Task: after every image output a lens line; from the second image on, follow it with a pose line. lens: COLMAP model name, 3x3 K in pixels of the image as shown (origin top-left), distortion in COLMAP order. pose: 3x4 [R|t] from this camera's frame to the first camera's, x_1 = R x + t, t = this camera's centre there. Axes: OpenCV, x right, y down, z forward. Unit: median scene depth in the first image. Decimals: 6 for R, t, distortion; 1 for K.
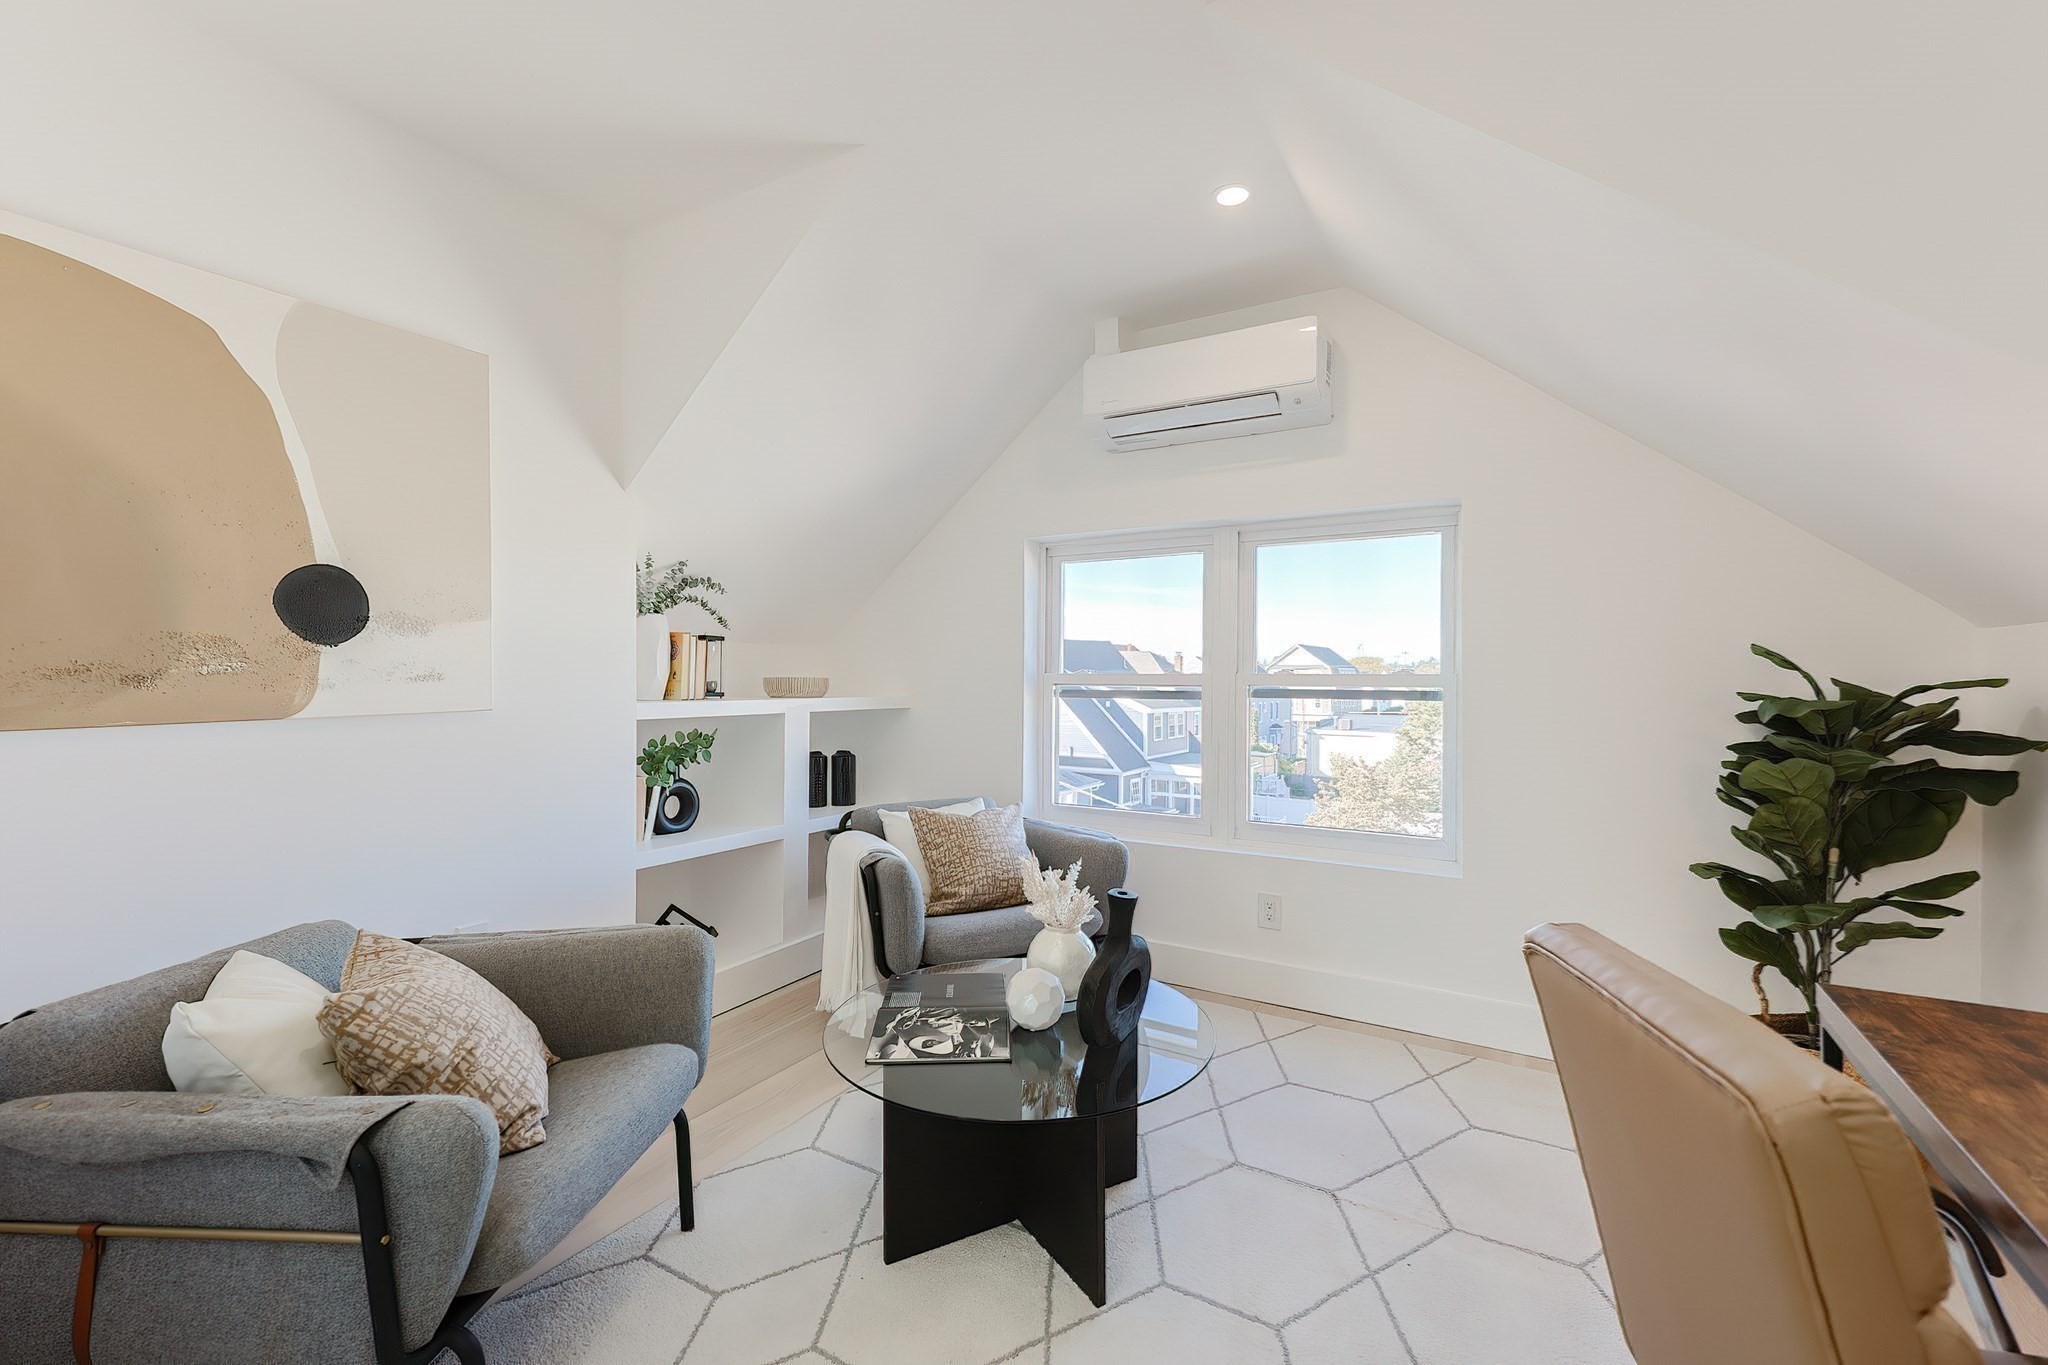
lens RADIAL K [[870.0, 0, 1031.7], [0, 870.0, 693.2], [0, 0, 1]] dist [0.014513, -0.000071]
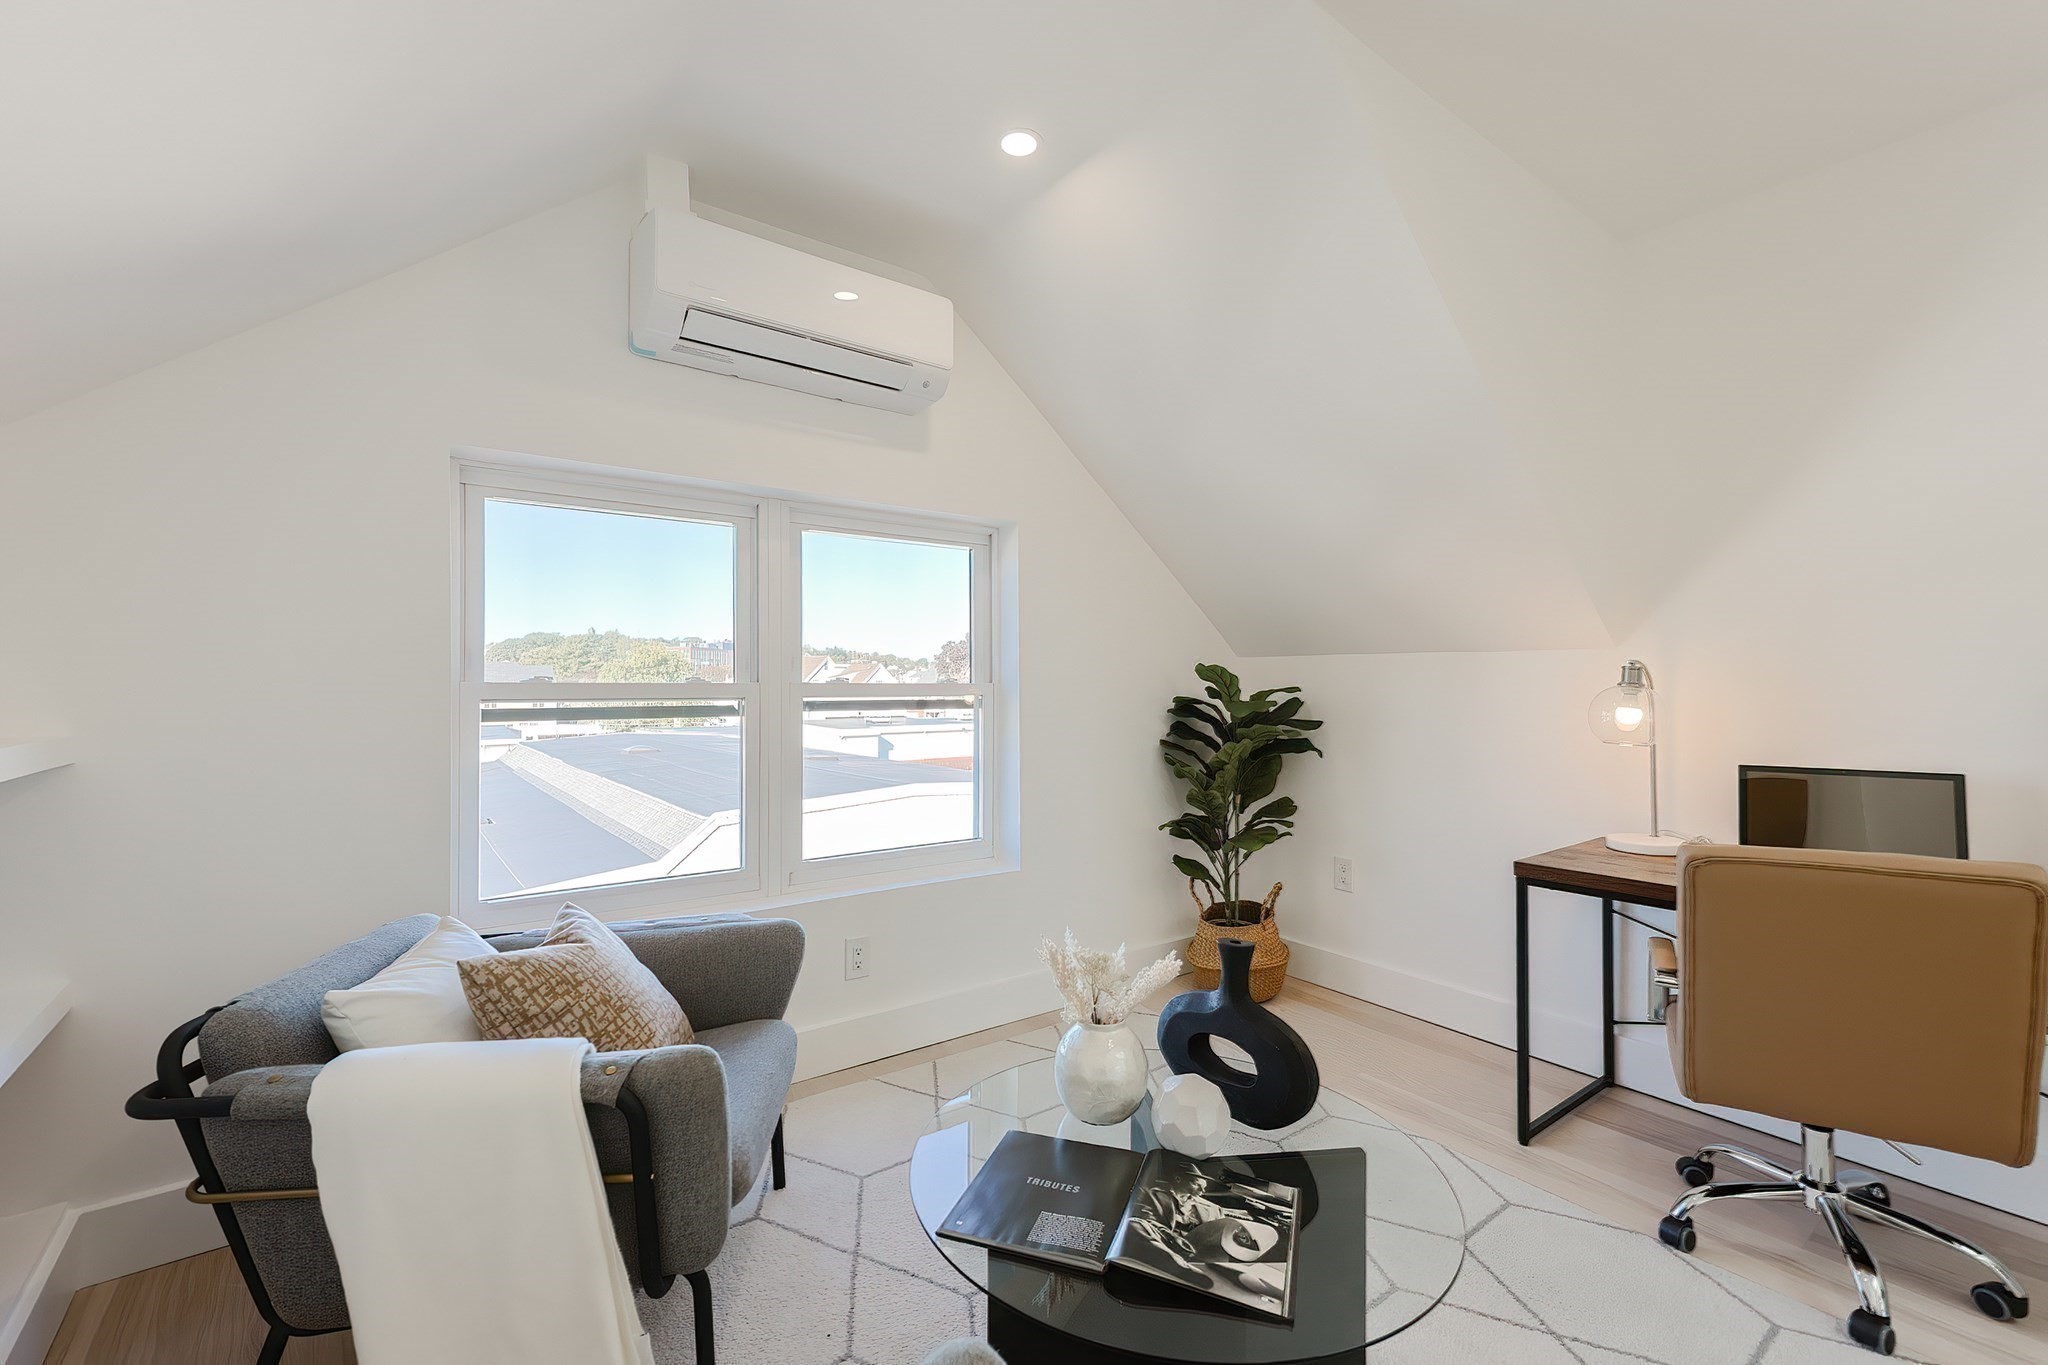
lens RADIAL K [[870.0, 0, 1026.6], [0, 870.0, 680.3], [0, 0, 1]] dist [0.014513, -0.000071]
pose [[0.387848, -0.000818, 0.921723, -0.480434], [0.018230, 0.999811, -0.006783, -0.015050], [-0.921543, 0.019434, 0.387790, 0.533425]]
